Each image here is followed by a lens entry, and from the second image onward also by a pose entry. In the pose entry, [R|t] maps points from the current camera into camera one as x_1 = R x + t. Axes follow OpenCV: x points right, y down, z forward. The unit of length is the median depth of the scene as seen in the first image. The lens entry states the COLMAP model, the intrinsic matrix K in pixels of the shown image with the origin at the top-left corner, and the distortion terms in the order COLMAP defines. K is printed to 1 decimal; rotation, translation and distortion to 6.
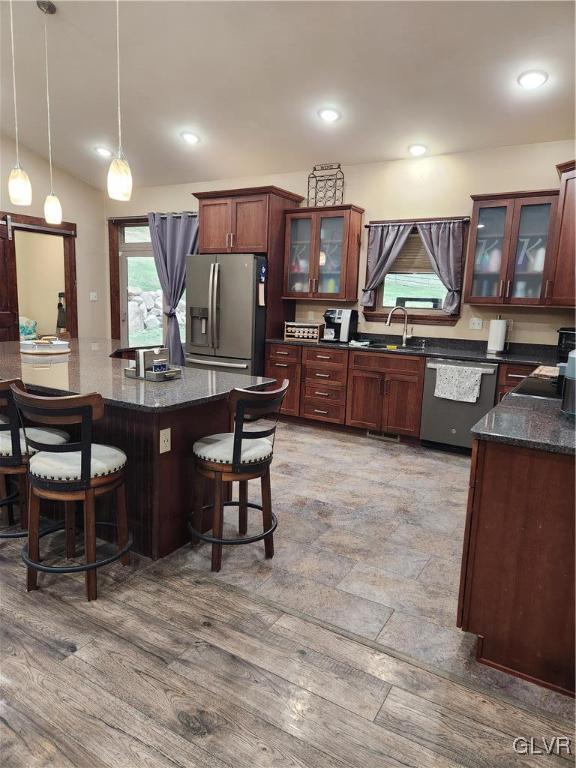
lens RADIAL K [[538.8, 0, 288.0], [0, 538.8, 384.0], [0, 0, 1]] dist [0.076352, -0.078050]
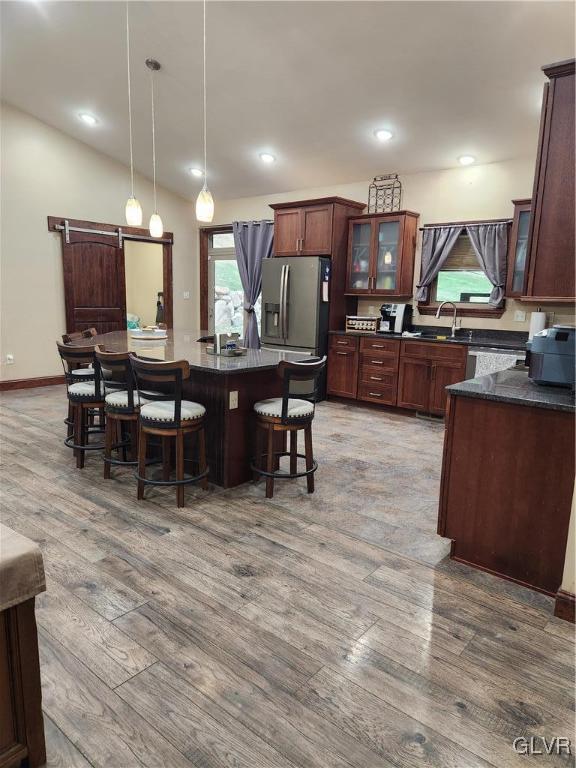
lens RADIAL K [[538.8, 0, 288.0], [0, 538.8, 384.0], [0, 0, 1]] dist [0.076352, -0.078050]
pose [[0.987602, 0.017443, -0.156008, 0.059763], [-0.017011, 0.999847, 0.004104, 0.029596], [0.156056, -0.001400, 0.987747, -0.157947]]
